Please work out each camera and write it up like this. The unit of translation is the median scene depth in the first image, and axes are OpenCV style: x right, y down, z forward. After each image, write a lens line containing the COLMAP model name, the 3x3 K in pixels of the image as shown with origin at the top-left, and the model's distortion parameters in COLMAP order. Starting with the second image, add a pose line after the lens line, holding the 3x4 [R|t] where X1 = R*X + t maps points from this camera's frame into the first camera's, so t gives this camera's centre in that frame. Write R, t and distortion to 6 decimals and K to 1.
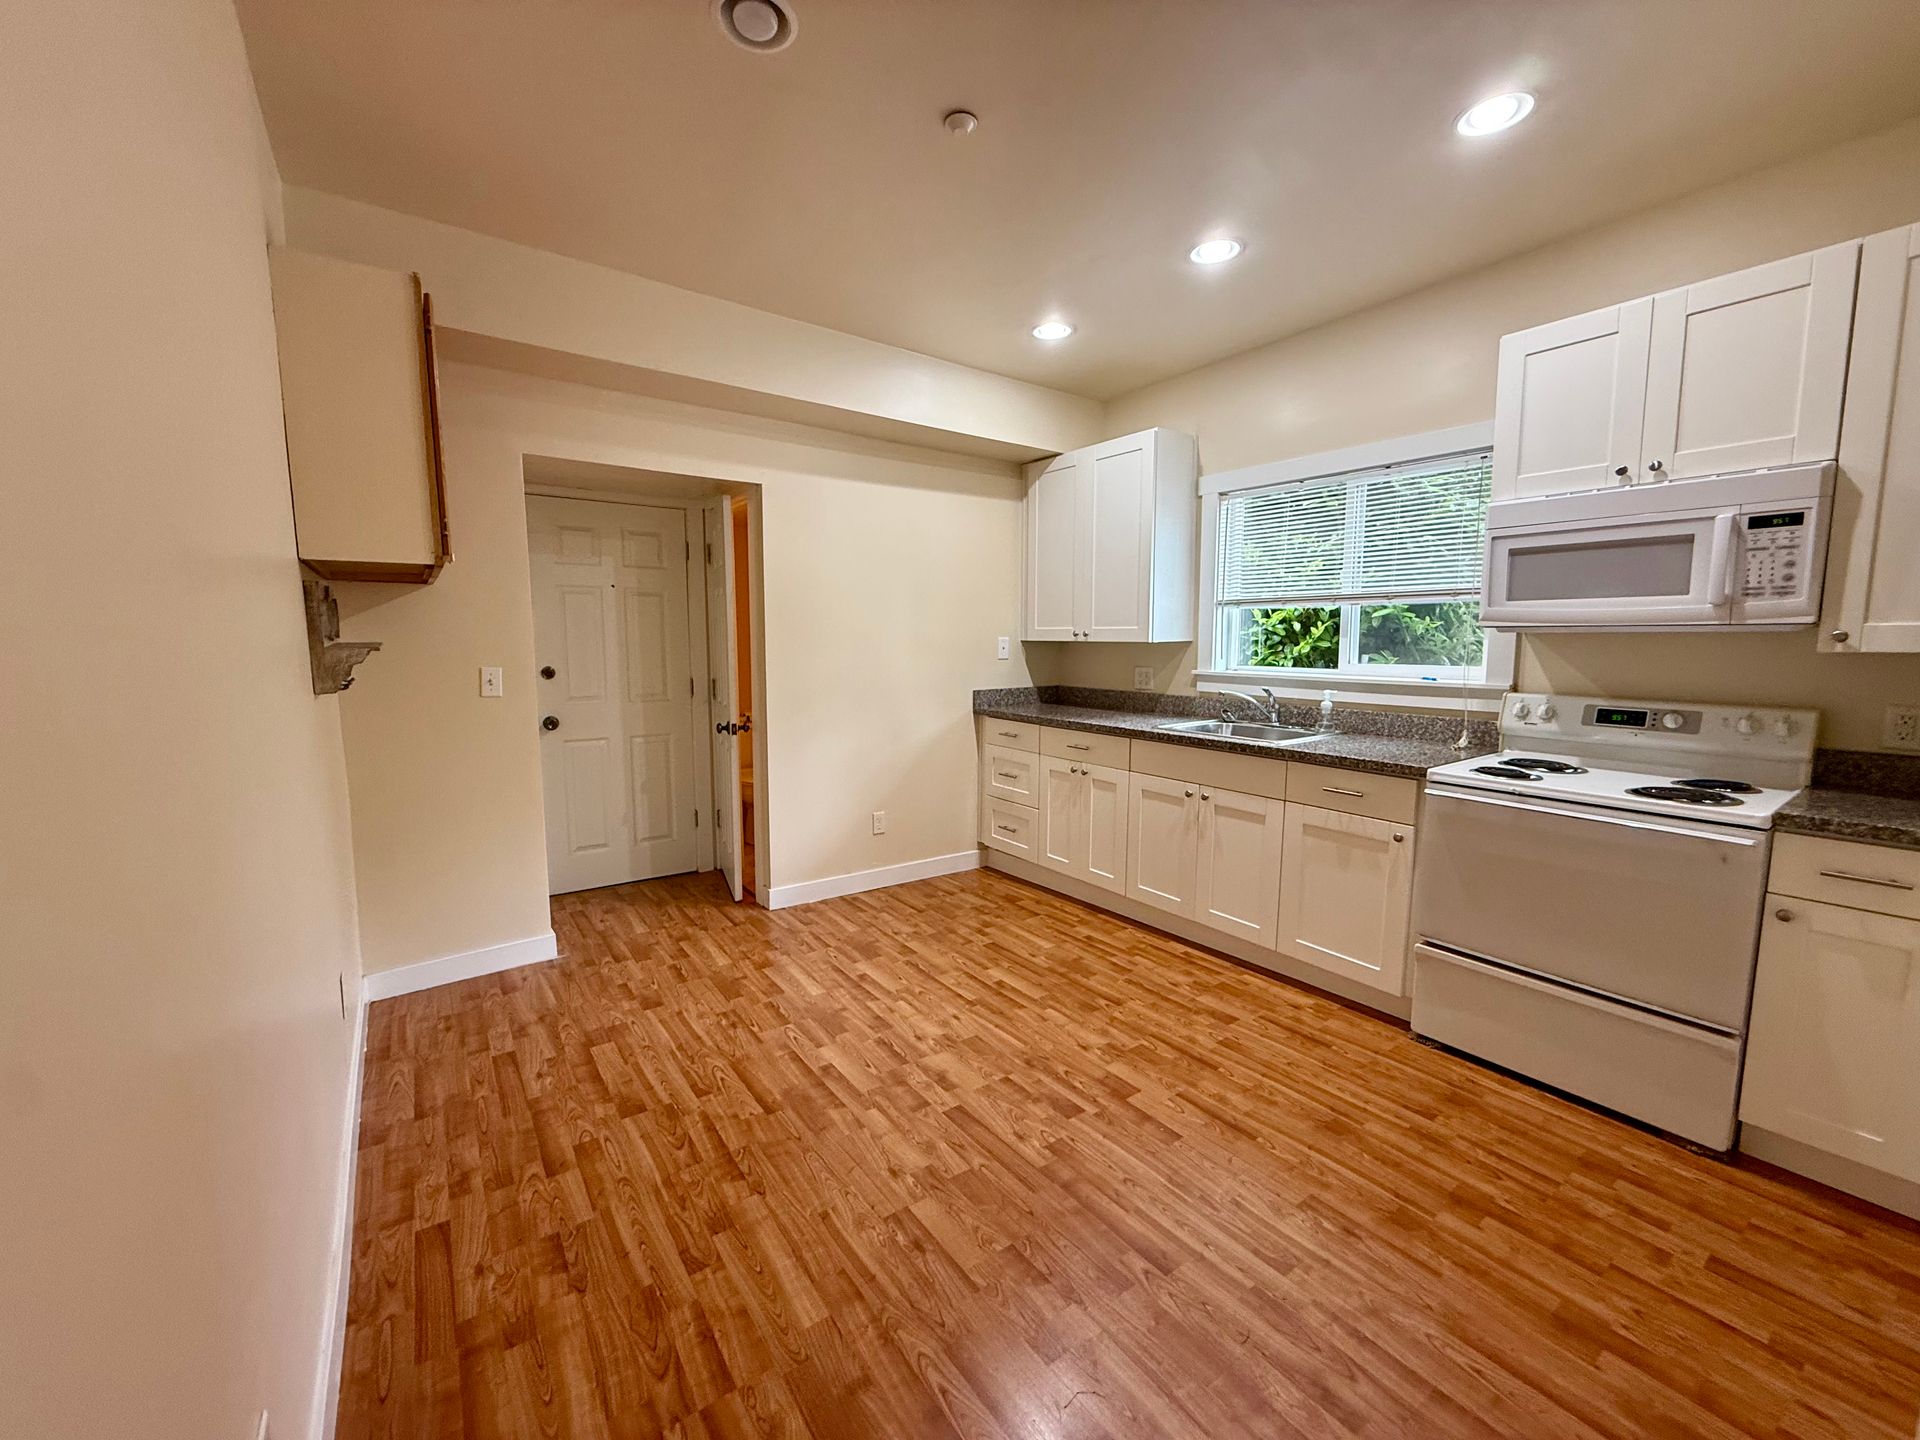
lens RADIAL K [[761.4, 0, 955.0], [0, 761.4, 724.9], [0, 0, 1]] dist [0.000621, -0.000297]
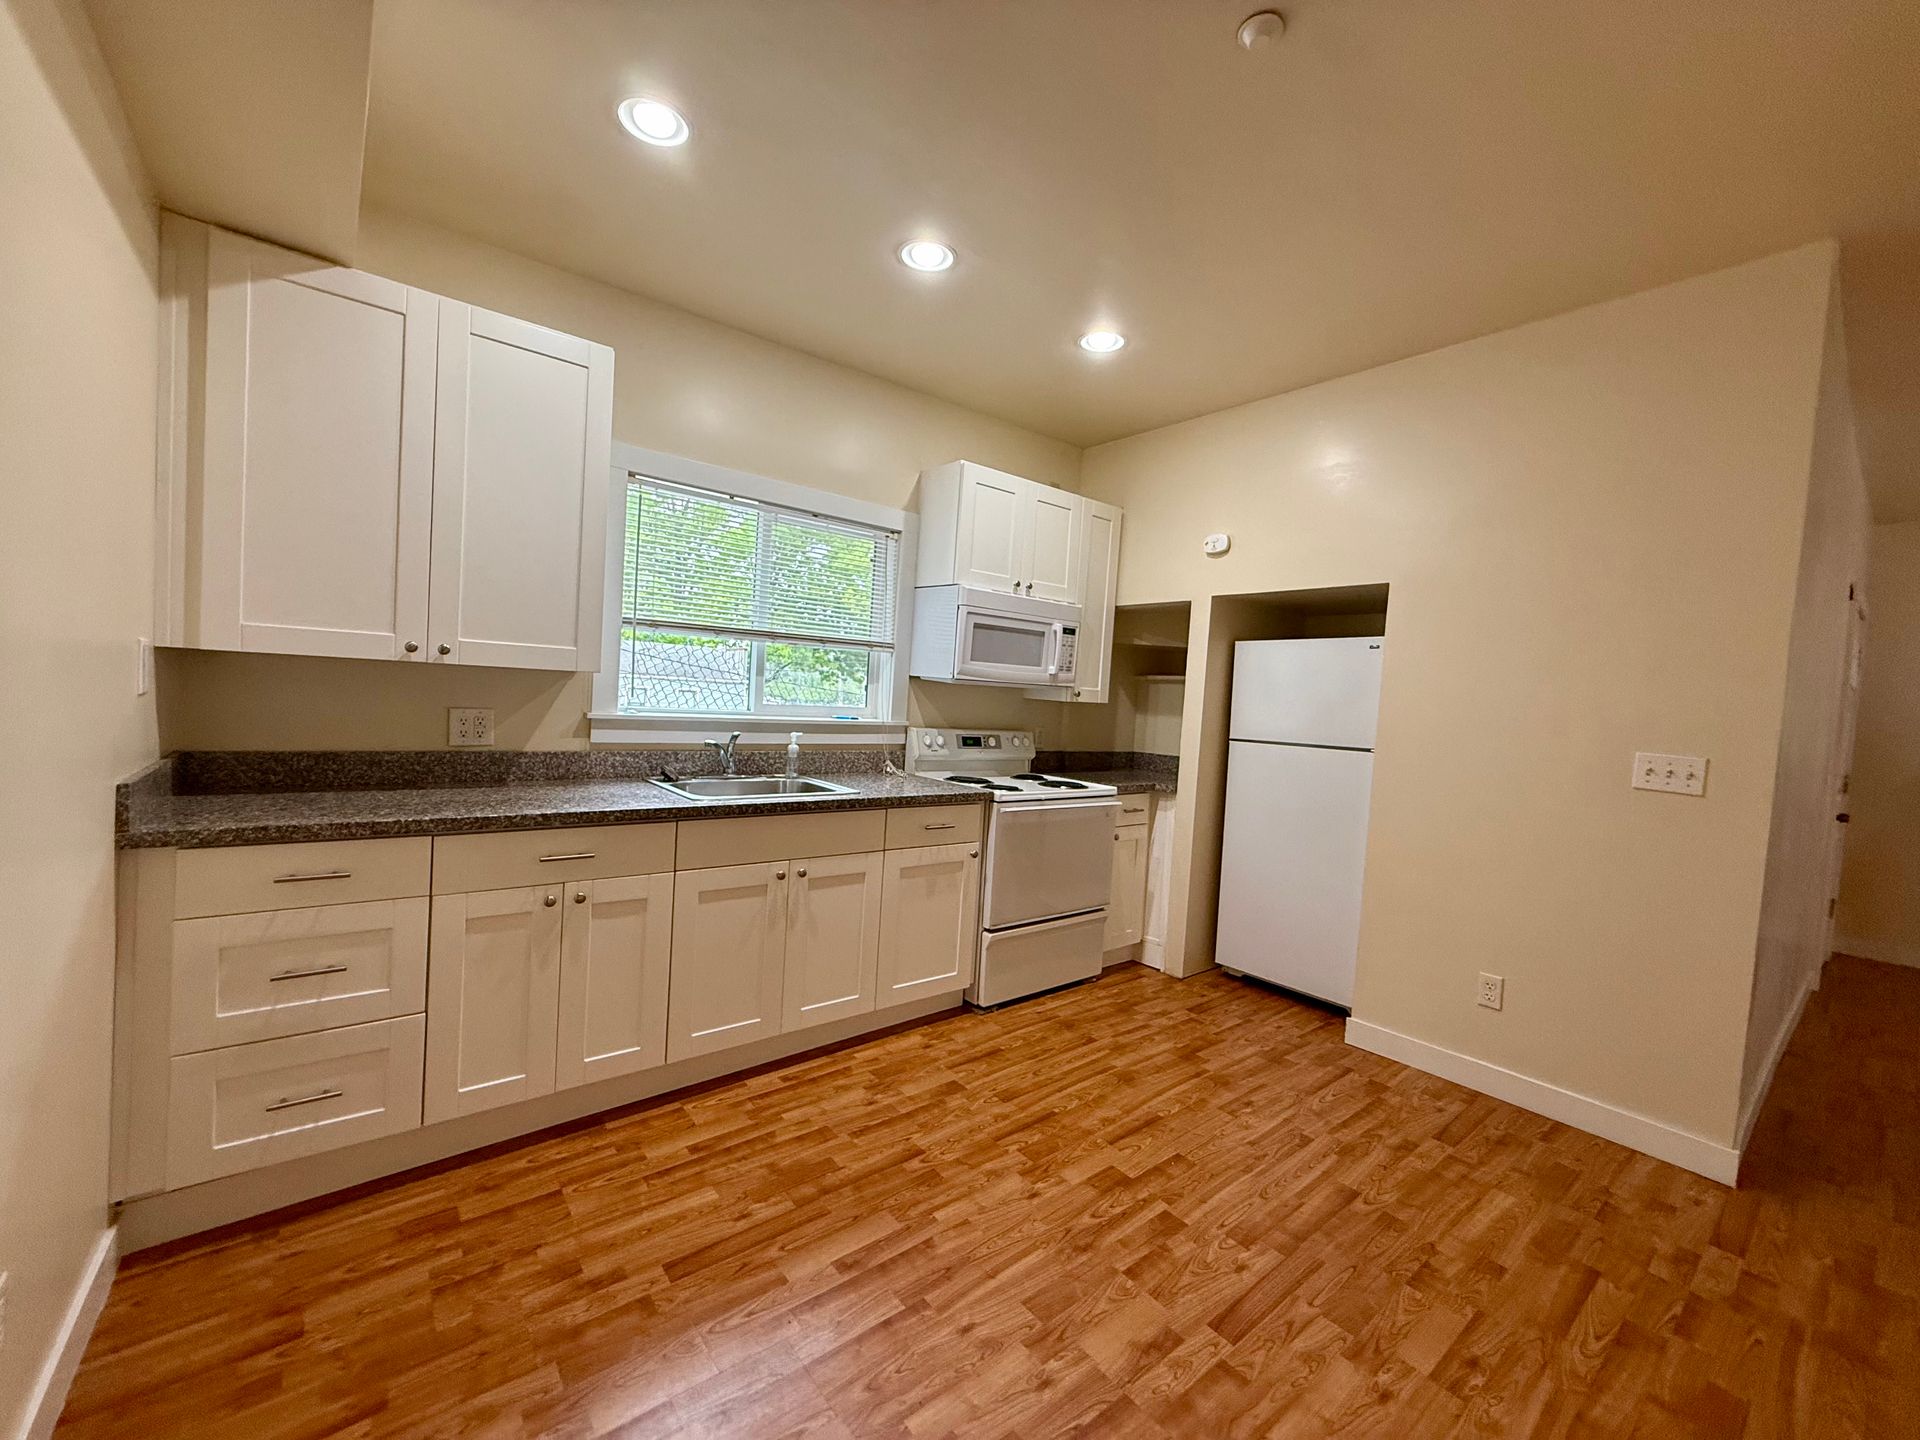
lens RADIAL K [[761.4, 0, 955.0], [0, 761.4, 724.9], [0, 0, 1]] dist [0.000621, -0.000297]
pose [[-0.055263, -0.046385, 0.997394, -0.552947], [0.059020, 0.997022, 0.049638, -0.106872], [-0.996726, 0.061610, -0.052361, 0.998232]]
